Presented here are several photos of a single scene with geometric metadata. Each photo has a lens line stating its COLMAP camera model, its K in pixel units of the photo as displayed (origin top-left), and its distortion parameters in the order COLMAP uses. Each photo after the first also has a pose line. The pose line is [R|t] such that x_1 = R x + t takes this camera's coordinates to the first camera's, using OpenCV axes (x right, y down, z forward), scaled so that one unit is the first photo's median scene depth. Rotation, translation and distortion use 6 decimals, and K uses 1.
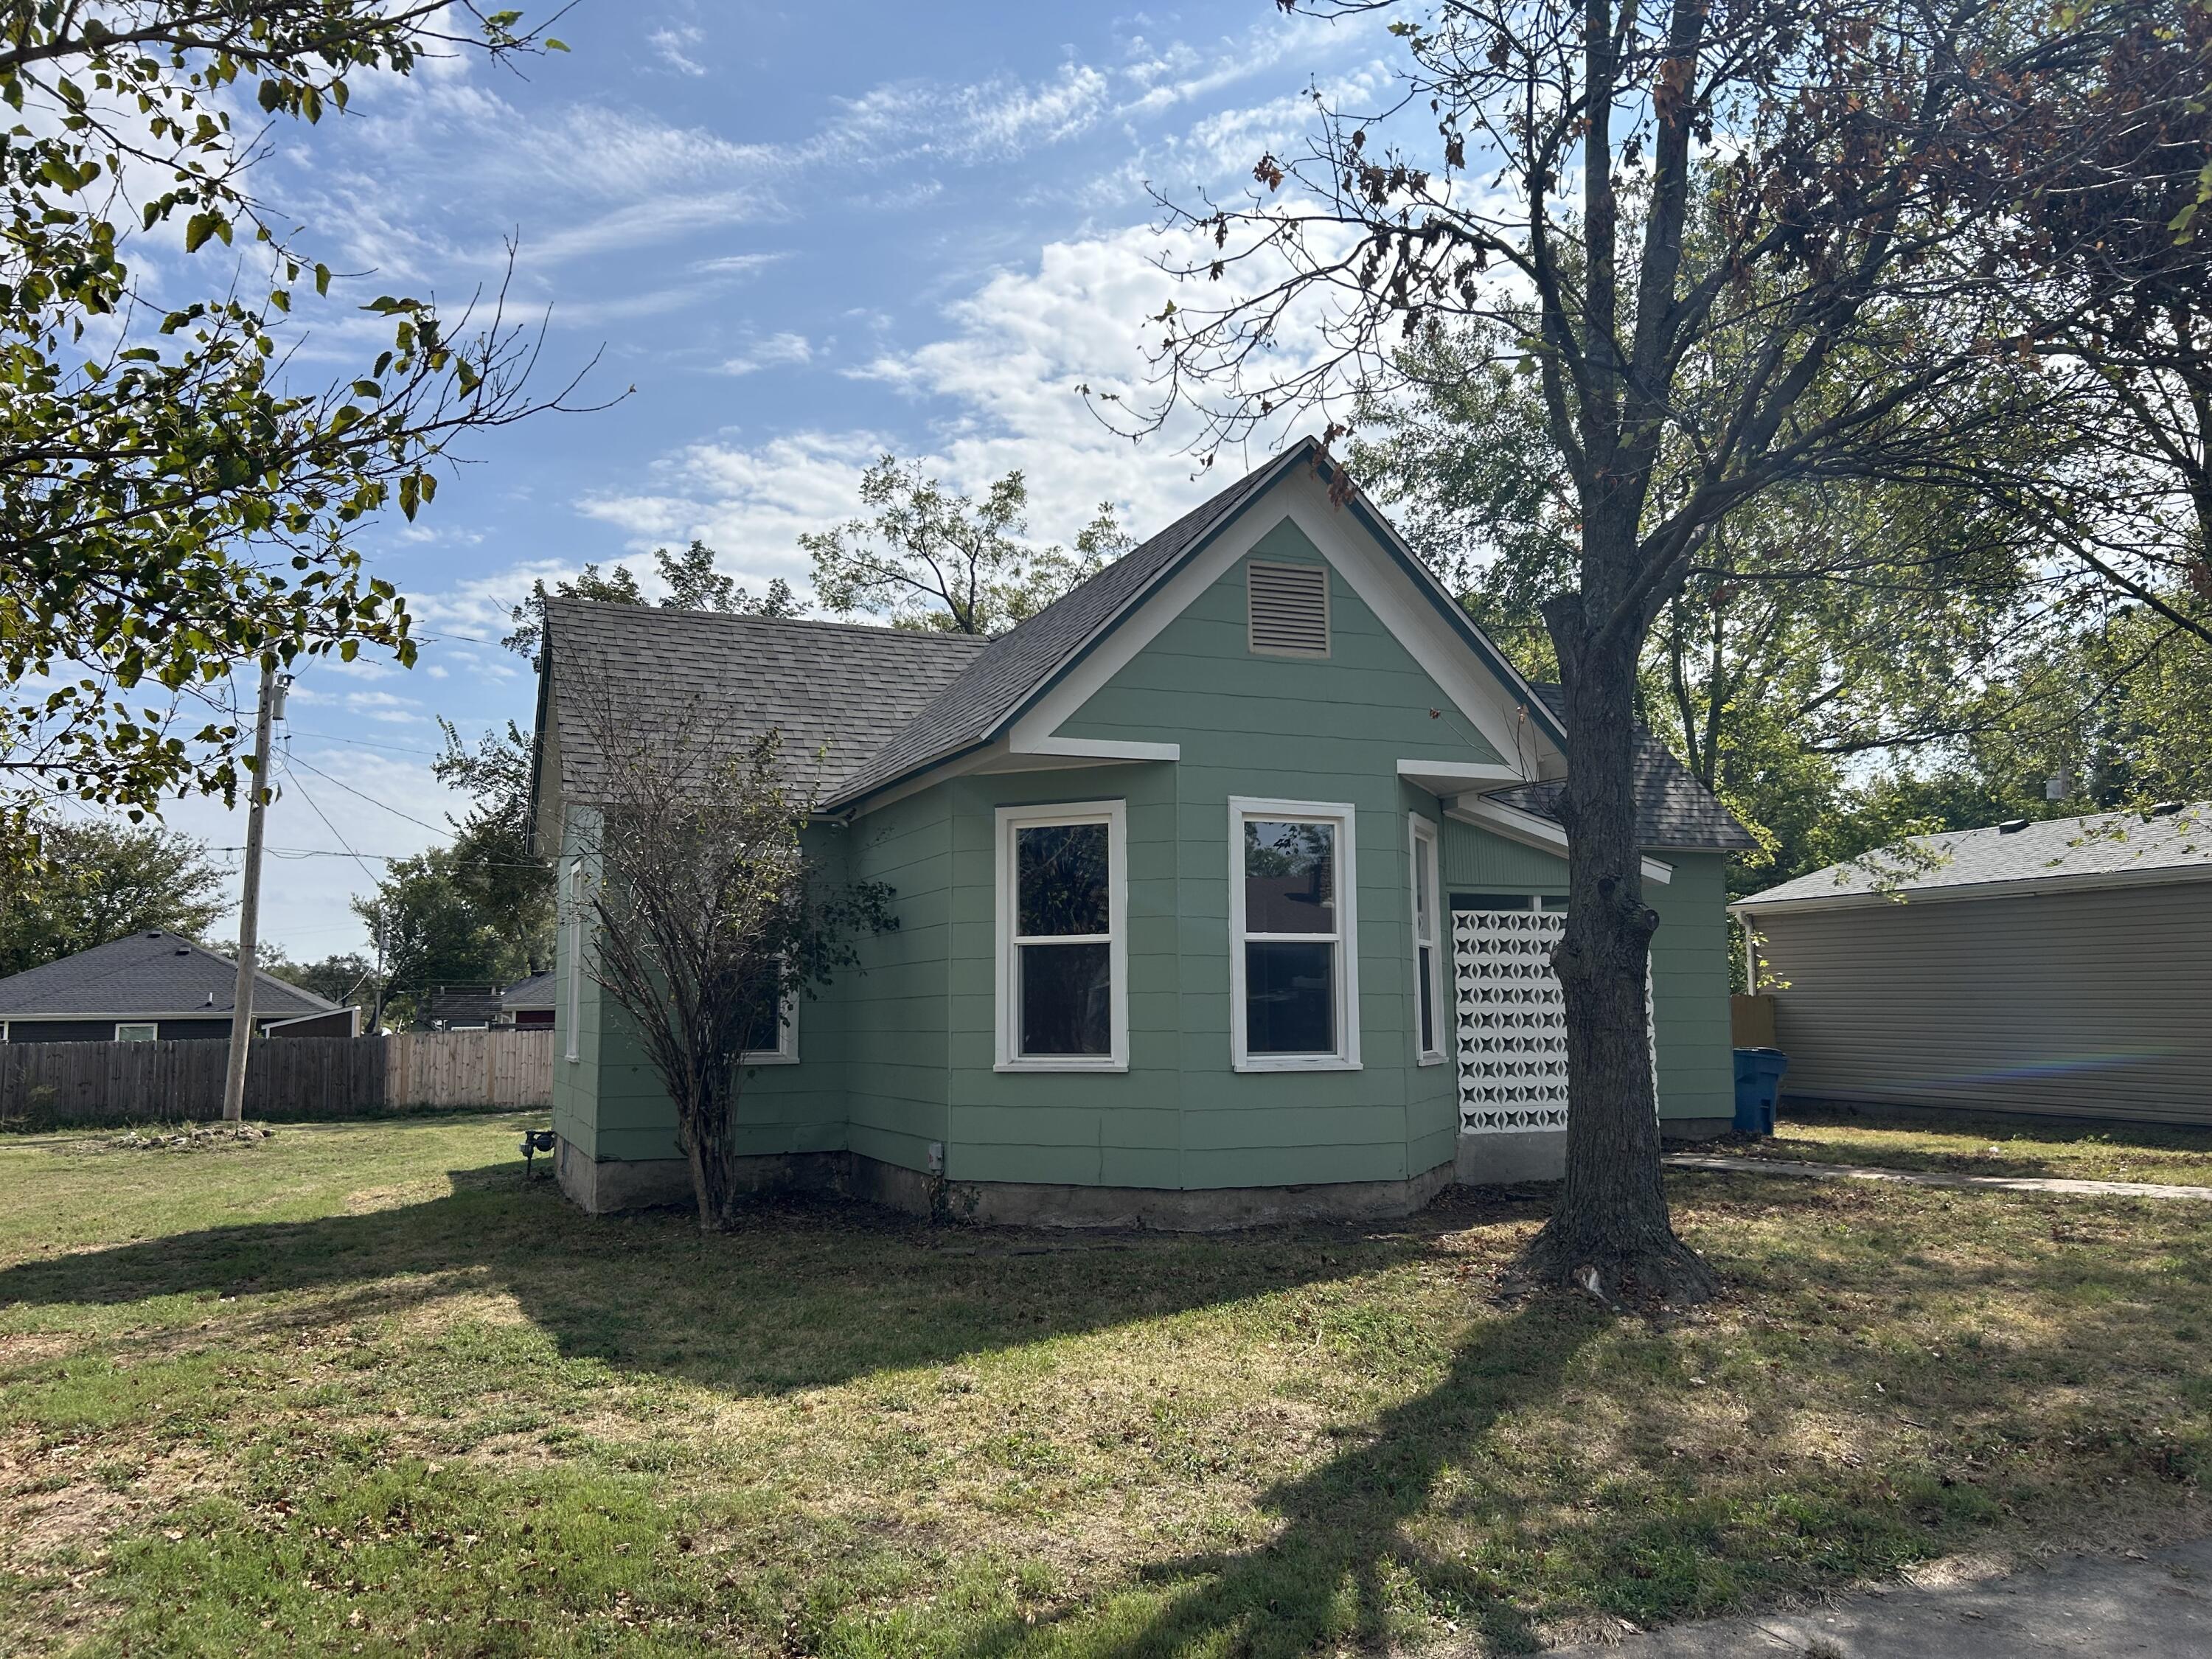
lens RADIAL K [[1686.7, 0, 1123.7], [0, 1686.7, 826.9], [0, 0, 1]] dist [0.082763, -0.082238]
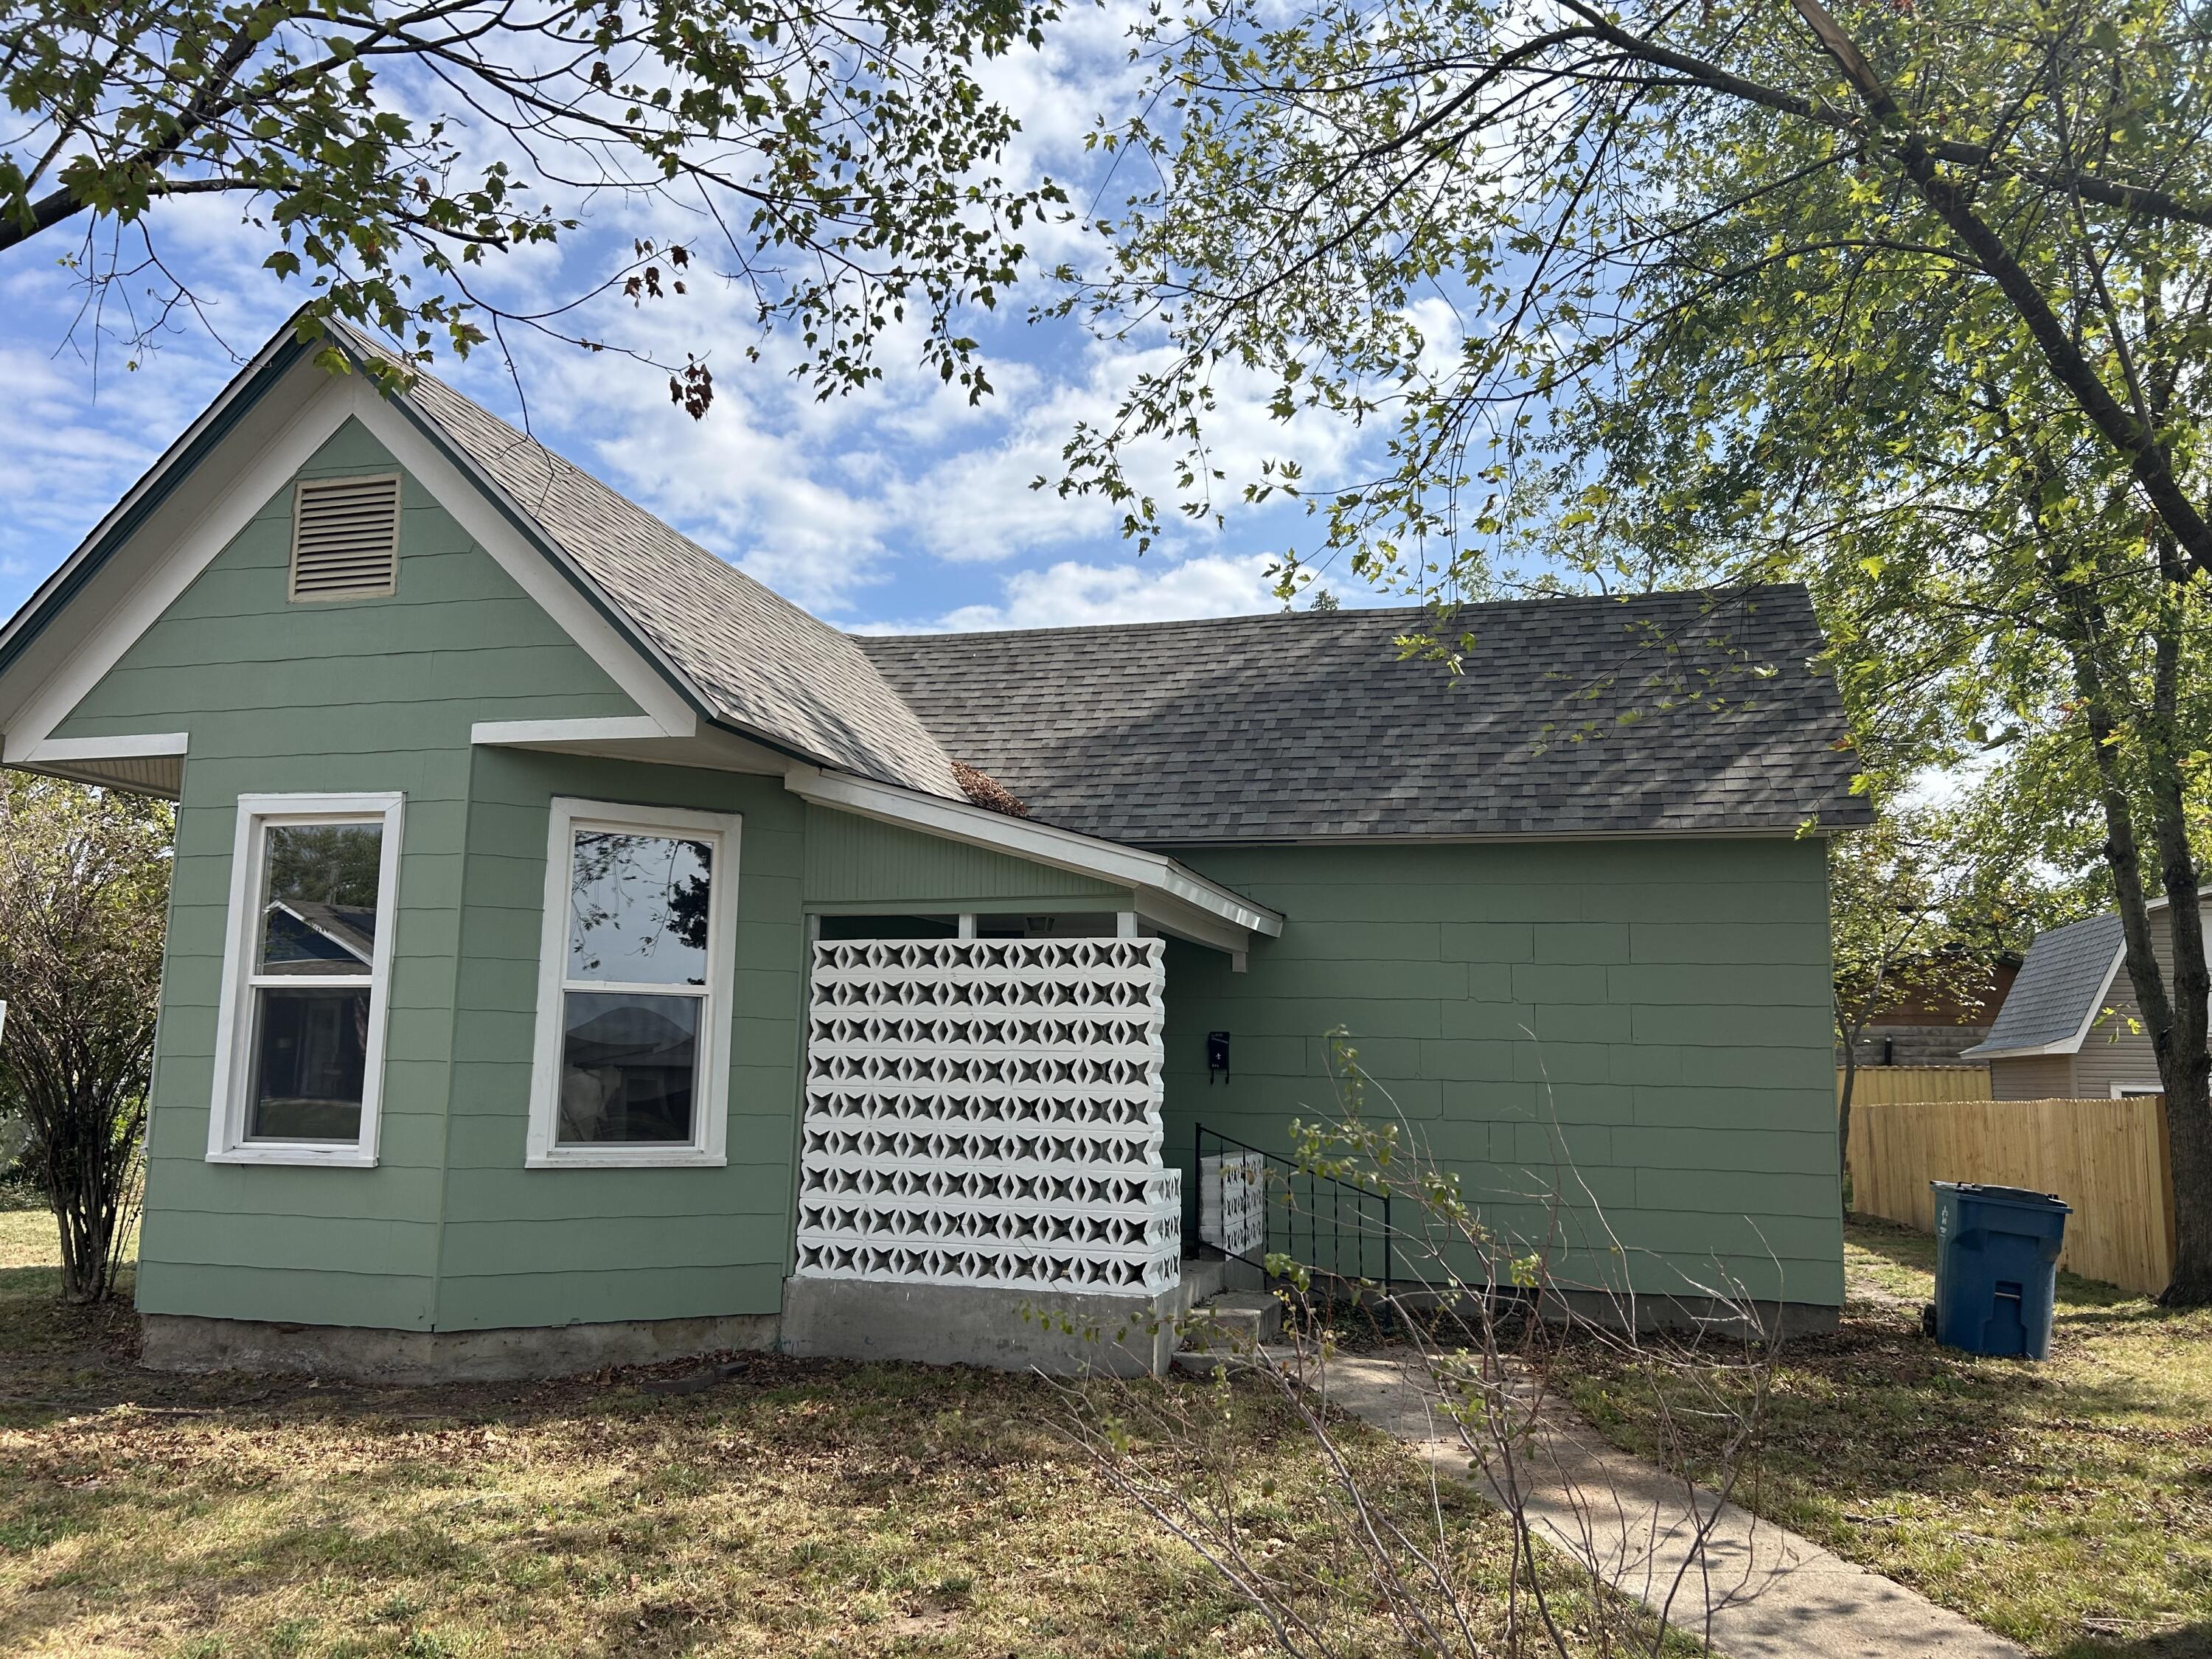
lens RADIAL K [[1686.7, 0, 1094.3], [0, 1686.7, 835.0], [0, 0, 1]] dist [0.082763, -0.082238]
pose [[0.772024, -0.067707, -0.631977, 0.720520], [0.042183, 0.997576, -0.055343, 0.050090], [0.634192, 0.016067, 0.773009, 0.554478]]
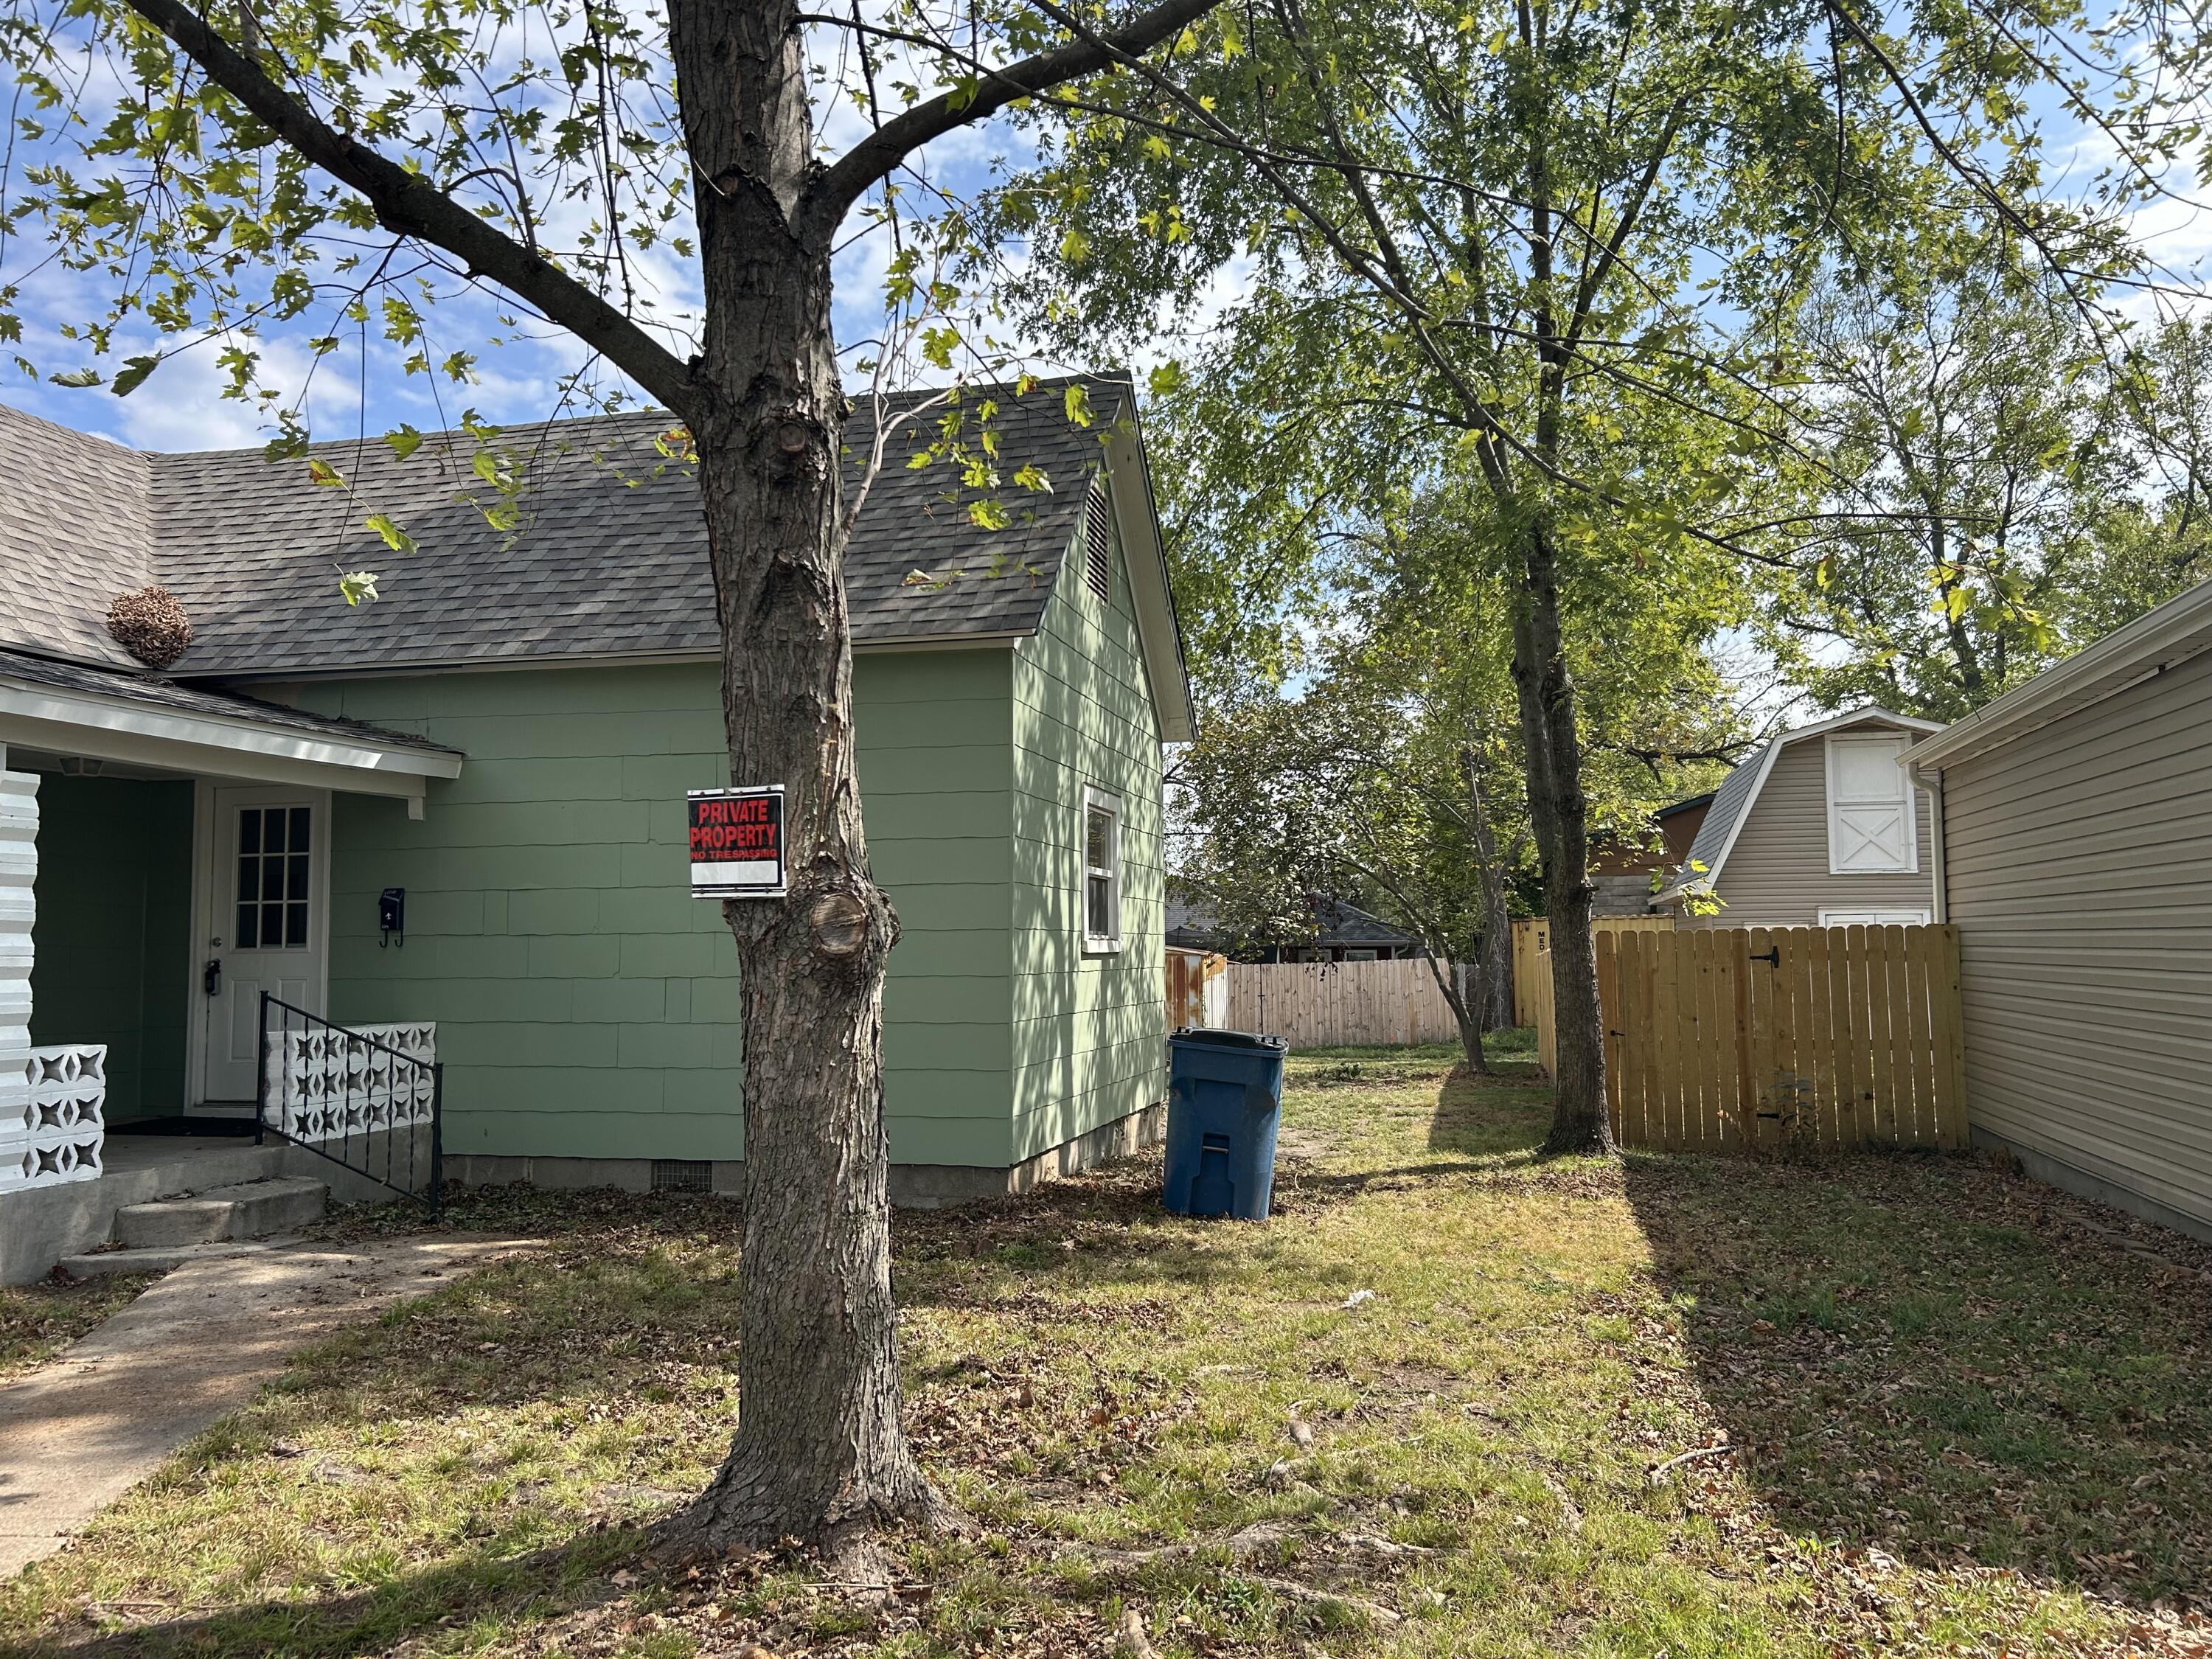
lens RADIAL K [[1686.7, 0, 1102.9], [0, 1686.7, 840.4], [0, 0, 1]] dist [0.082763, -0.082238]
pose [[0.790253, -0.038267, -0.611585, 0.934064], [0.066888, 0.997471, 0.024016, 0.086852], [0.609120, -0.059886, 0.790814, 0.850060]]
